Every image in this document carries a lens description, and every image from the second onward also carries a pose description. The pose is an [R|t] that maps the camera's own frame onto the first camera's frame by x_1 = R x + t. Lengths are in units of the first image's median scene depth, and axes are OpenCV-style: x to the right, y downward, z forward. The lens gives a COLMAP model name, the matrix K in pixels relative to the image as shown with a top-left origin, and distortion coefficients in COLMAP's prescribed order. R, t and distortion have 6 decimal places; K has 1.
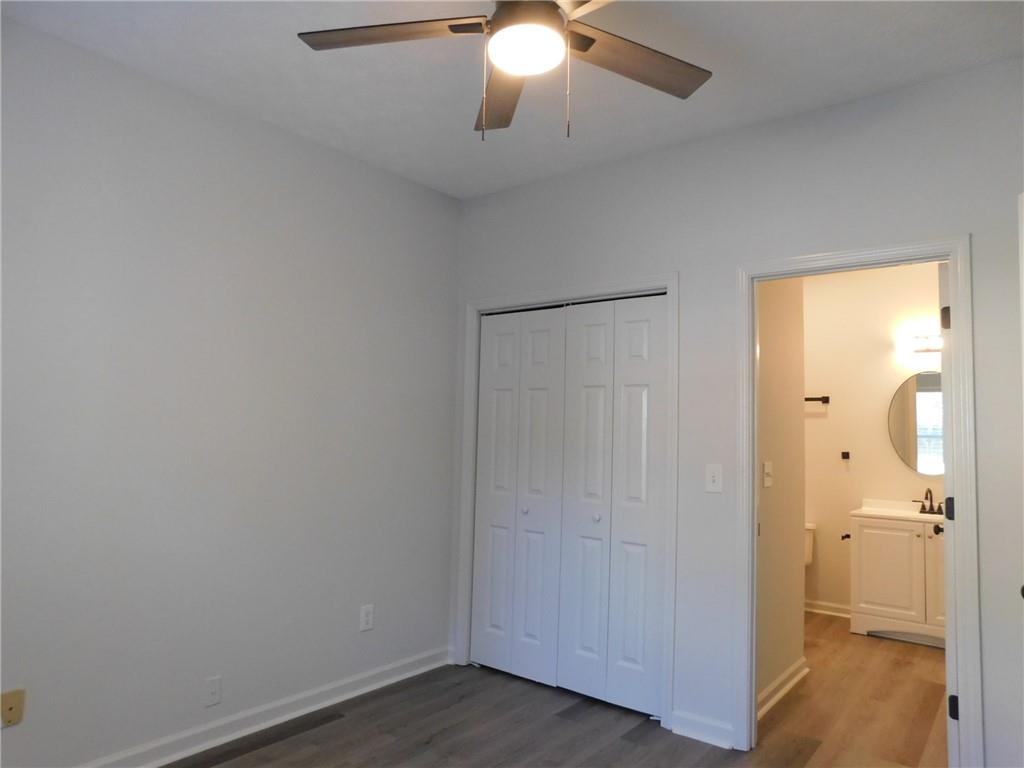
lens RADIAL K [[684.3, 0, 508.3], [0, 684.3, 379.7], [0, 0, 1]] dist [-0.048984, 0.029789]
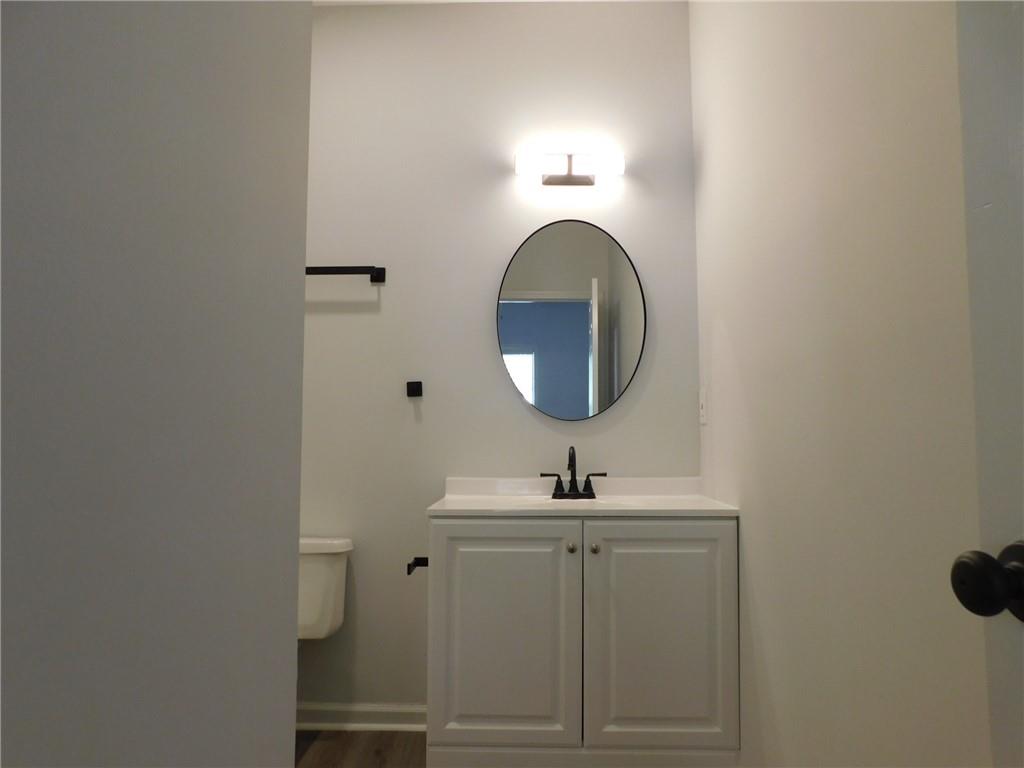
lens RADIAL K [[684.3, 0, 514.6], [0, 684.3, 386.6], [0, 0, 1]] dist [-0.048984, 0.029789]
pose [[0.799769, 0.018523, 0.600022, 0.289515], [-0.027766, 0.999596, 0.006150, 0.115175], [-0.599665, -0.021579, 0.799960, 0.624360]]
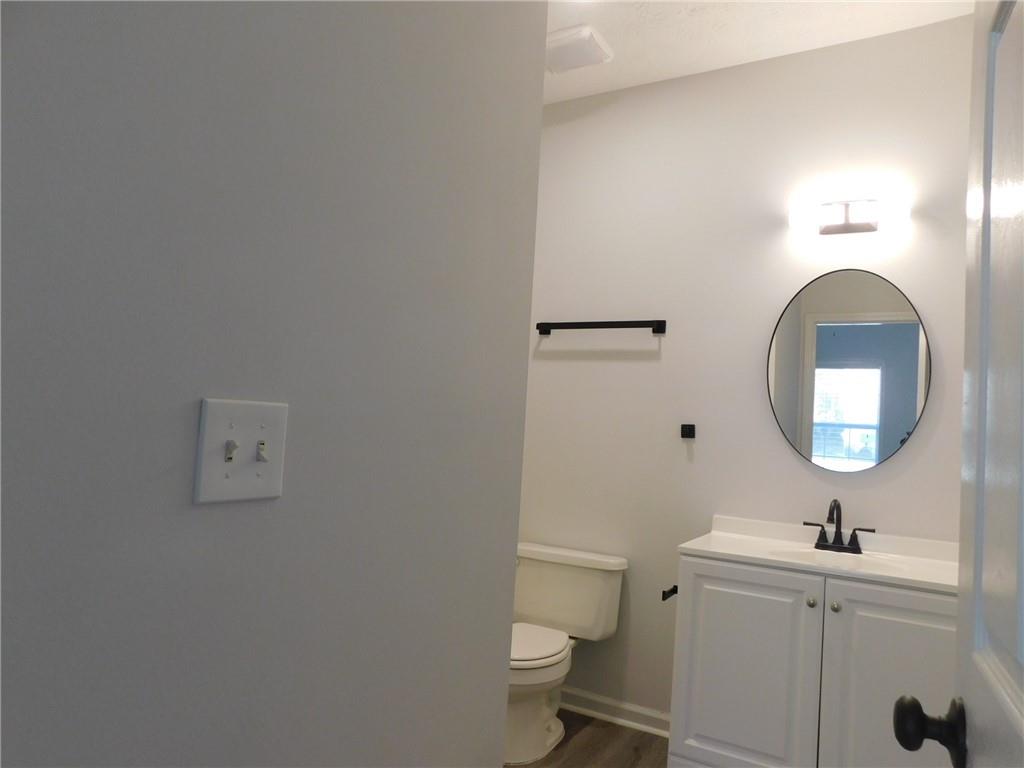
lens RADIAL K [[684.3, 0, 509.3], [0, 684.3, 382.7], [0, 0, 1]] dist [-0.048984, 0.029789]
pose [[0.991237, 0.040924, 0.125593, 0.319377], [-0.044112, 0.998769, 0.022704, 0.074820], [-0.124509, -0.028045, 0.991822, 0.537243]]
